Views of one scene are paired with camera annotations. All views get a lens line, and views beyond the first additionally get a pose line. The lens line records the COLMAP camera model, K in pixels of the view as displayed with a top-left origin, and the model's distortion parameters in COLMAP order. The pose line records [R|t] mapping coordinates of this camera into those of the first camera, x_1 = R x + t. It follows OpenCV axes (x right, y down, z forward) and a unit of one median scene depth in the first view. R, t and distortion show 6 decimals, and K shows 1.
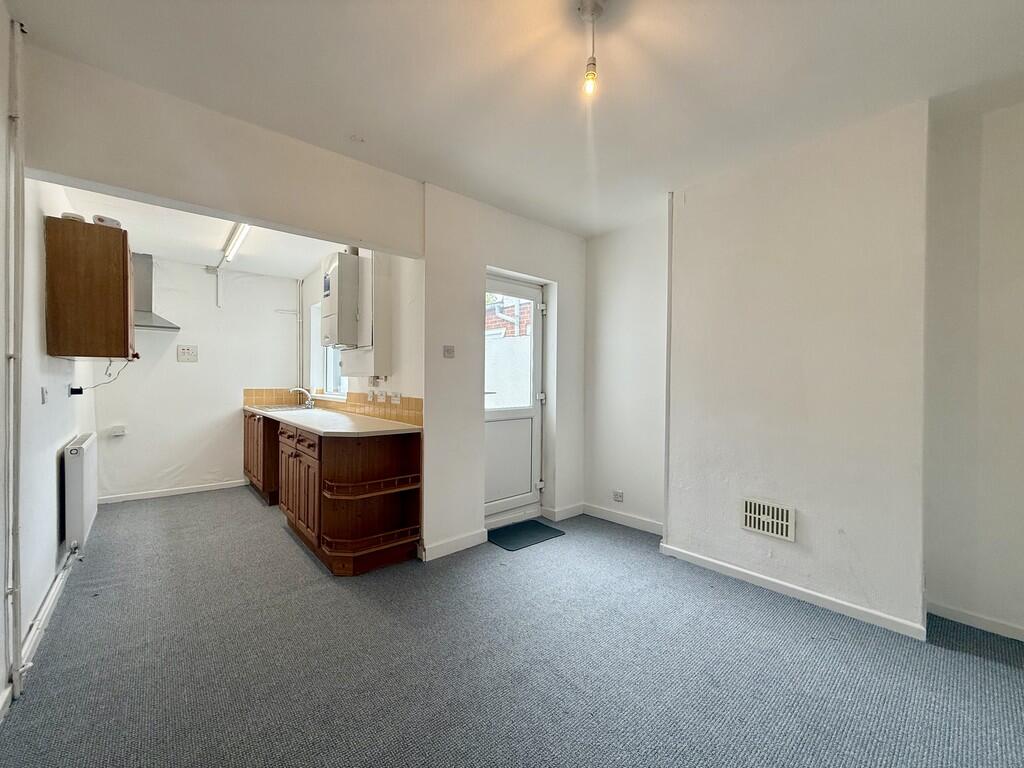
lens RADIAL K [[408.4, 0, 511.9], [0, 408.4, 383.3], [0, 0, 1]] dist [0.000151, -0.000356]
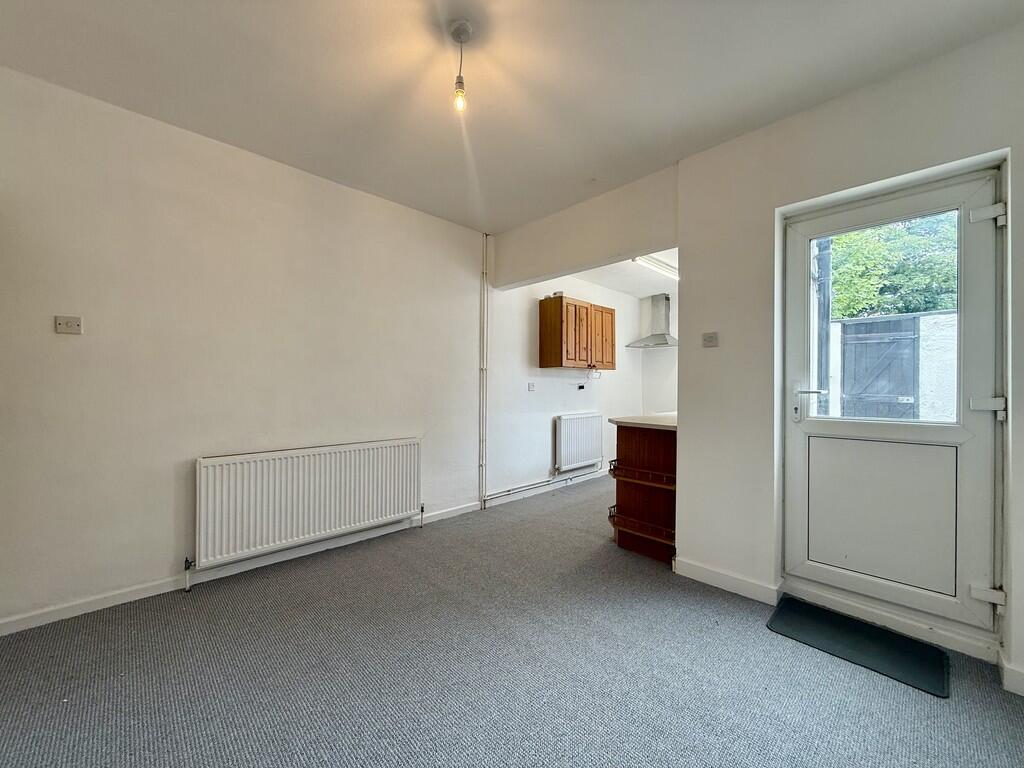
lens RADIAL K [[408.4, 0, 505.9], [0, 408.4, 385.7], [0, 0, 1]] dist [0.000151, -0.000356]
pose [[0.039271, -0.005882, -0.999211, 0.511646], [-0.012644, 0.999900, -0.006383, 0.020602], [0.999149, 0.012885, 0.039193, 0.429210]]
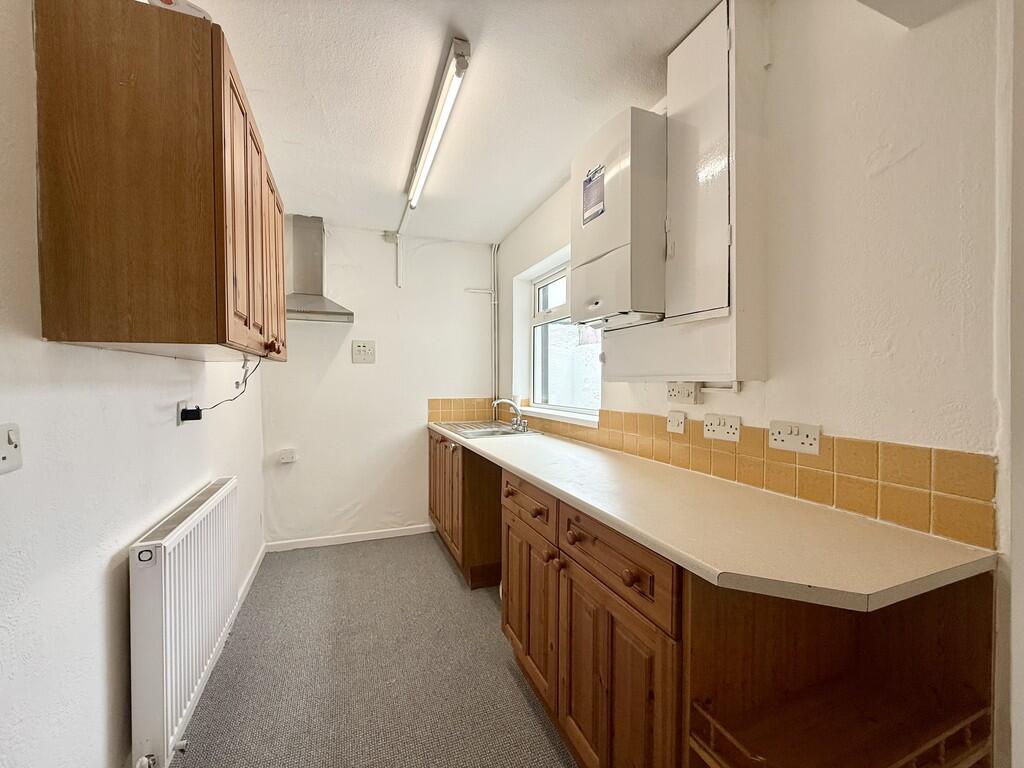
lens RADIAL K [[408.4, 0, 508.4], [0, 408.4, 385.1], [0, 0, 1]] dist [0.000151, -0.000356]
pose [[0.941005, -0.005347, -0.338350, -0.338543], [0.005827, 0.999983, 0.000401, -0.013008], [0.338342, -0.002349, 0.941020, 0.446971]]
